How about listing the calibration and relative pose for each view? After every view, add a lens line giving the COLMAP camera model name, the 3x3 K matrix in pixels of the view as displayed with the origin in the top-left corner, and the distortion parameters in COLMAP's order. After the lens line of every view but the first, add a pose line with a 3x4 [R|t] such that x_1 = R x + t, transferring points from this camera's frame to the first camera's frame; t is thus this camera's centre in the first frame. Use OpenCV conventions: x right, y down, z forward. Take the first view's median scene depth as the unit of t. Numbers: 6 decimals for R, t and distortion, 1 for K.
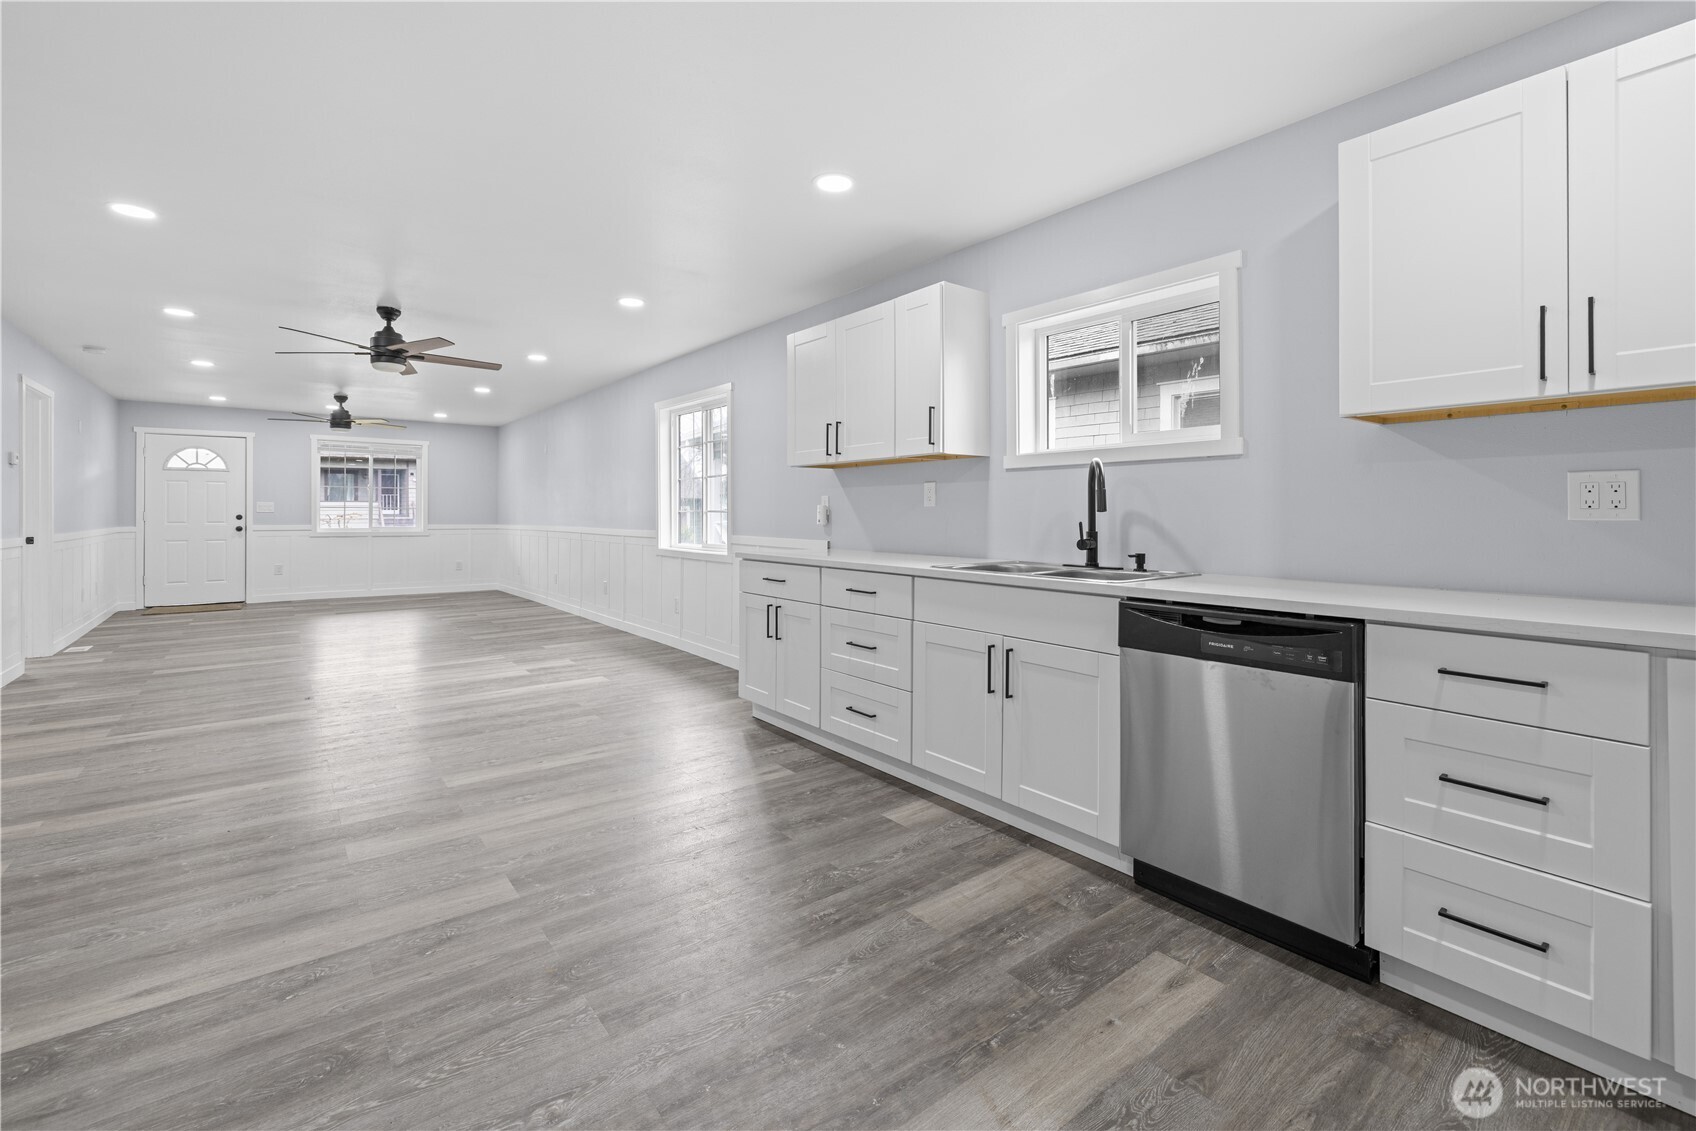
lens RADIAL K [[732.1, 0, 845.7], [0, 732.1, 510.6], [0, 0, 1]] dist [-0.000480, 0.000149]
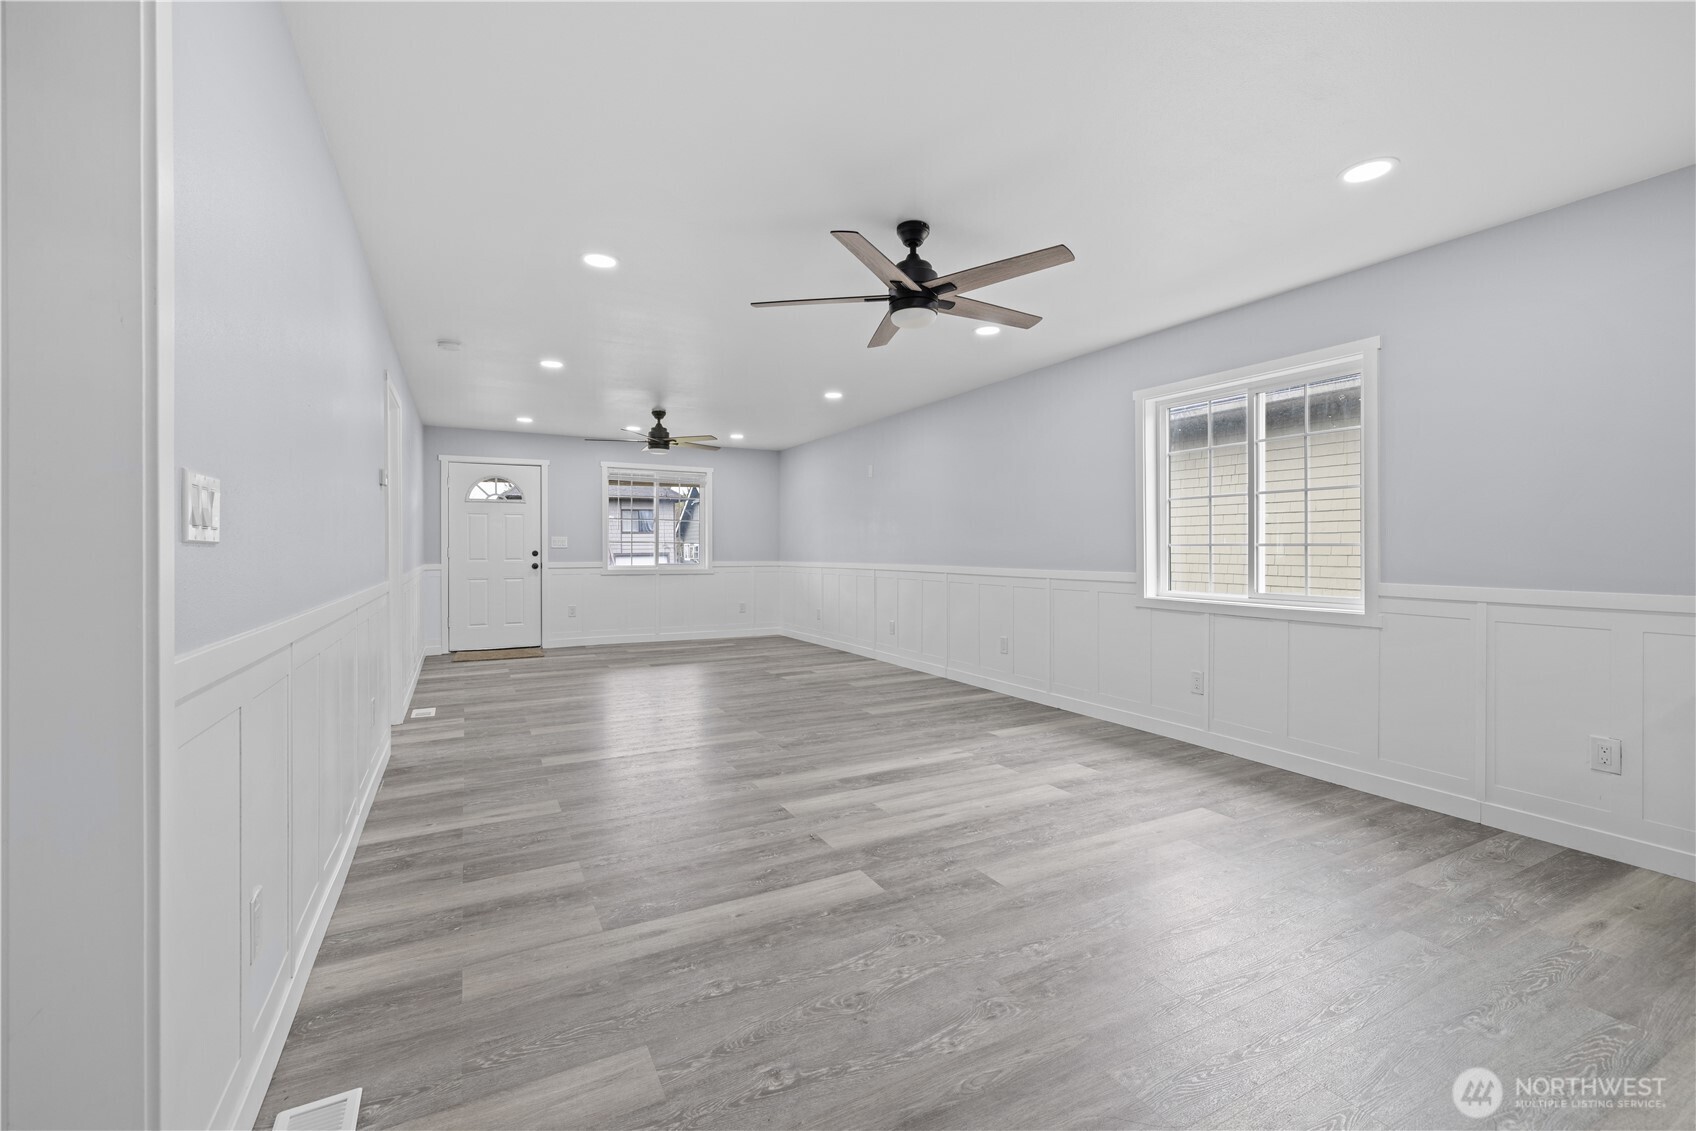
lens RADIAL K [[719.1, 0, 844.0], [0, 719.1, 545.5], [0, 0, 1]] dist [0.001847, 0.000689]
pose [[0.983796, -0.002858, -0.179269, -0.839957], [0.002994, 0.999995, 0.000486, 0.000167], [0.179267, -0.001015, 0.983800, 0.547690]]
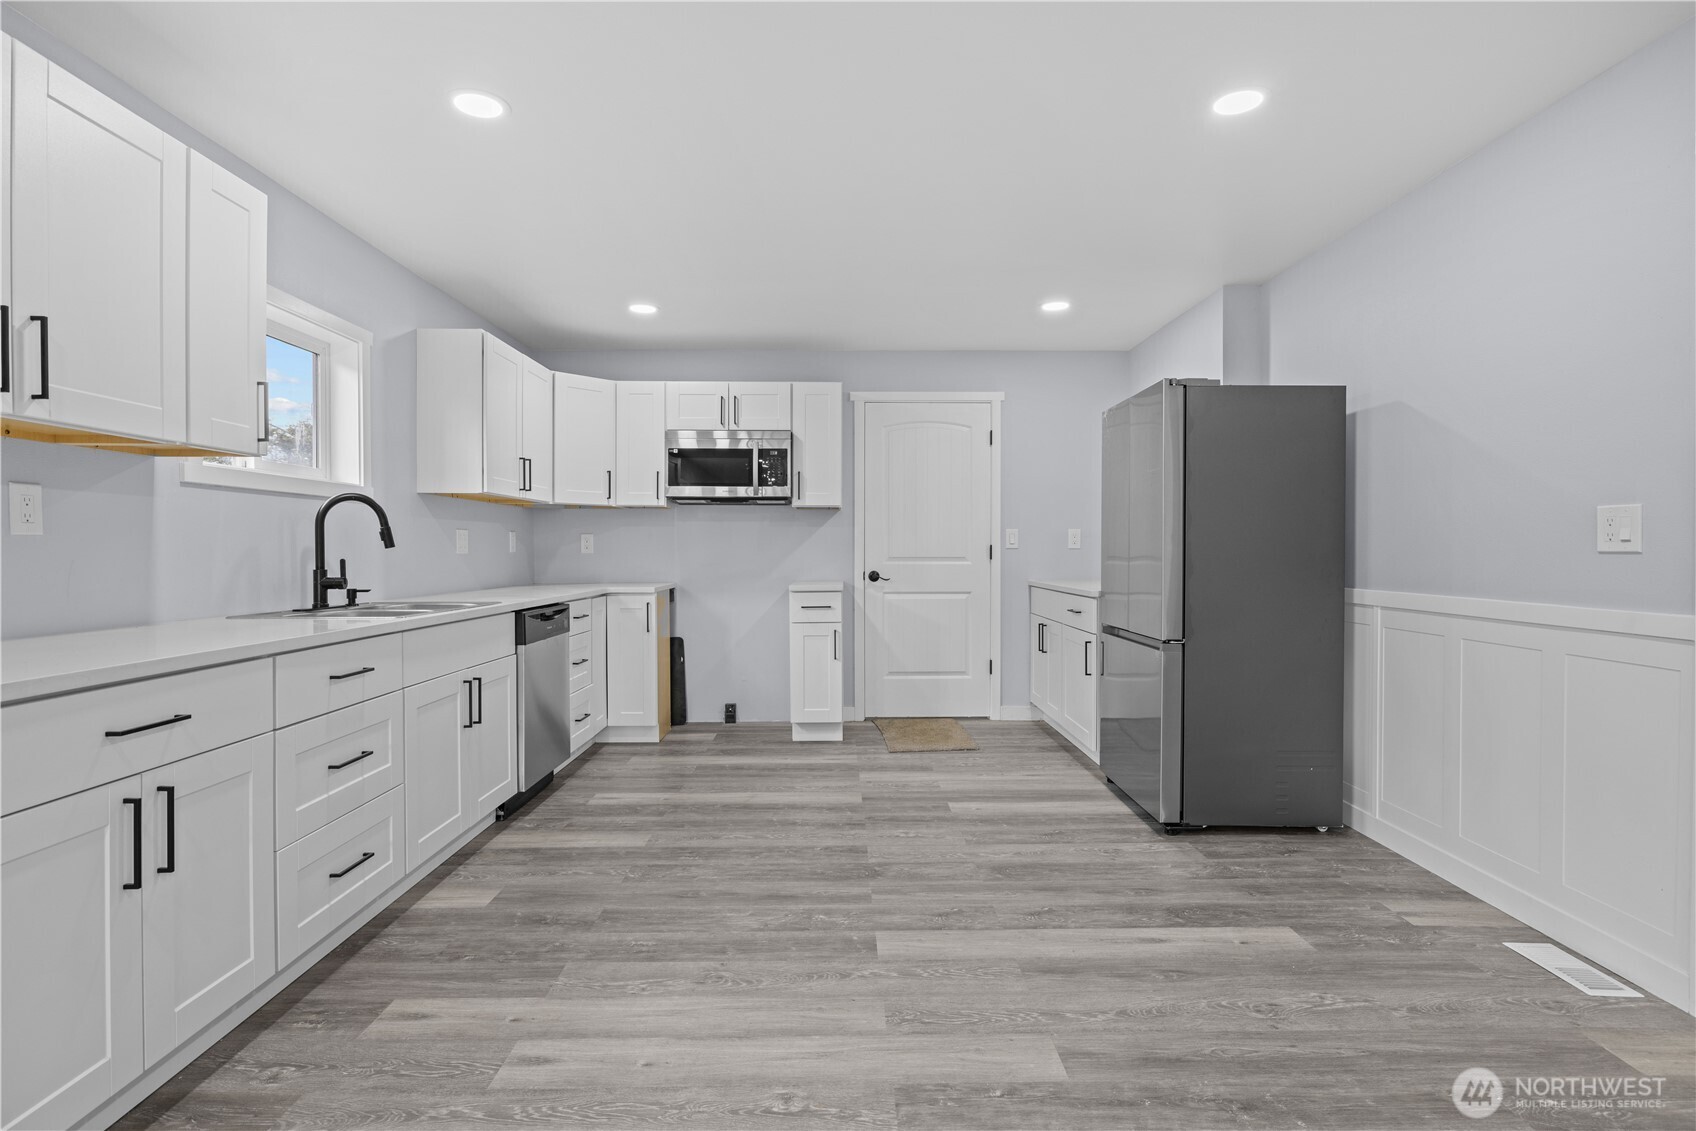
lens RADIAL K [[857.0, 0, 848.0], [0, 857.0, 565.5], [0, 0, 1]] dist [-0.002100, -0.000316]
pose [[-0.794147, -0.012349, 0.607600, -0.770200], [-0.003942, 0.999877, 0.015170, 0.005270], [-0.607713, 0.009653, -0.794098, 1.337923]]
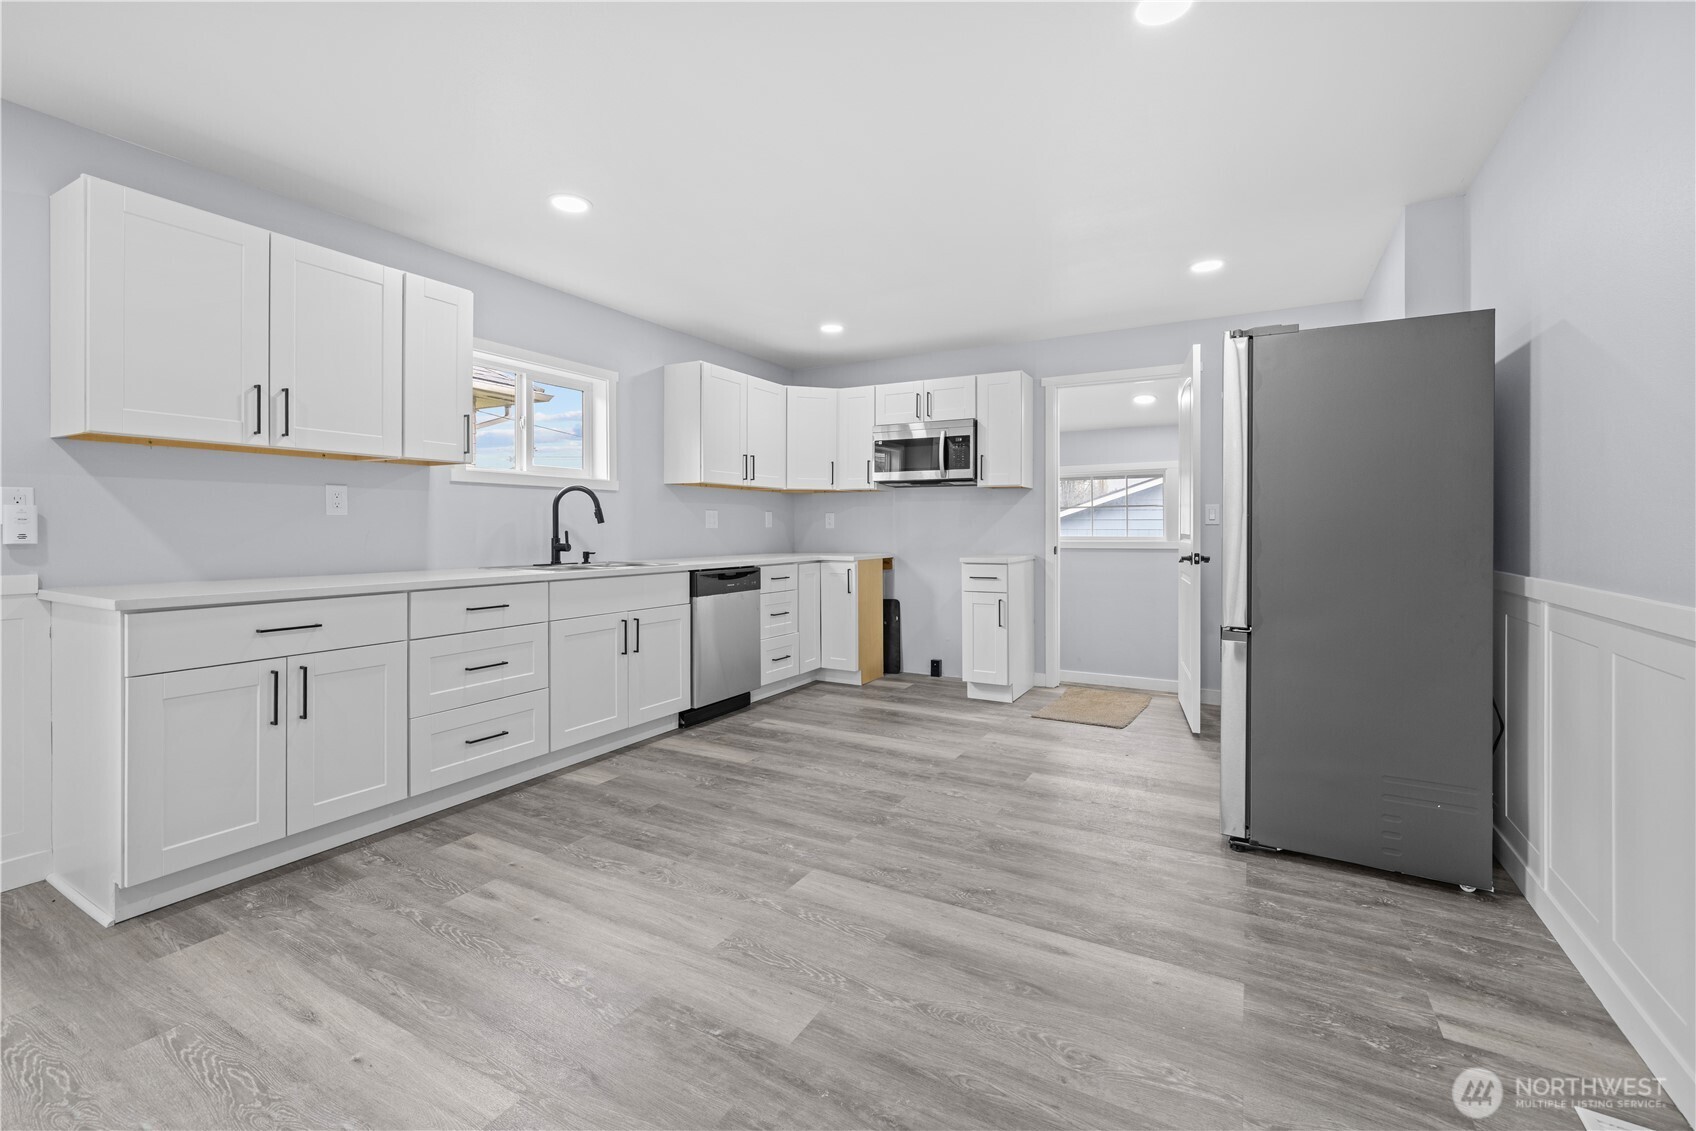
lens RADIAL K [[728.3, 0, 843.1], [0, 728.3, 530.7], [0, 0, 1]] dist [0.002078, 0.000372]
pose [[-0.382543, -0.007191, 0.923910, -1.014782], [-0.006914, 0.999964, 0.004920, 0.005672], [-0.923912, -0.004506, -0.382579, 0.948906]]
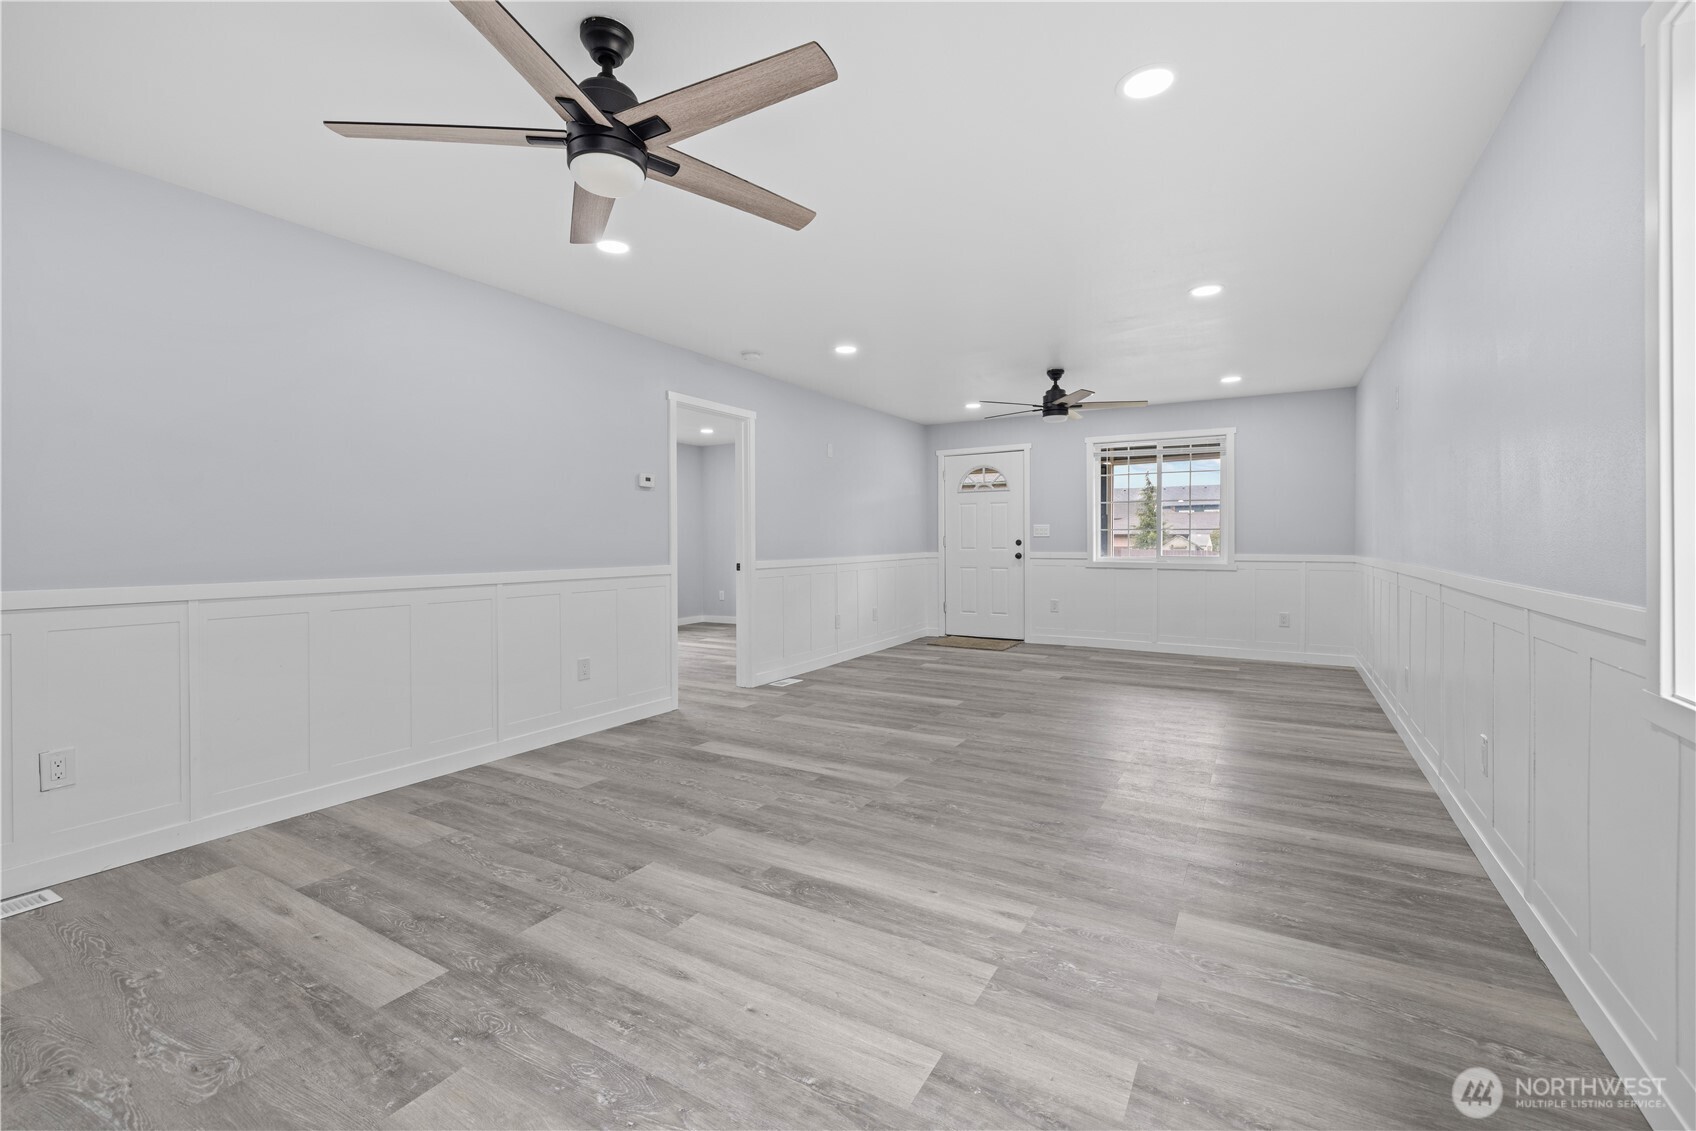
lens RADIAL K [[721.8, 0, 841.2], [0, 721.8, 546.7], [0, 0, 1]] dist [-0.000137, 0.000287]
pose [[0.358034, 0.006598, -0.933685, -0.298083], [0.008837, 0.999906, 0.010455, 0.009311], [0.933667, -0.011994, 0.357942, 1.432560]]
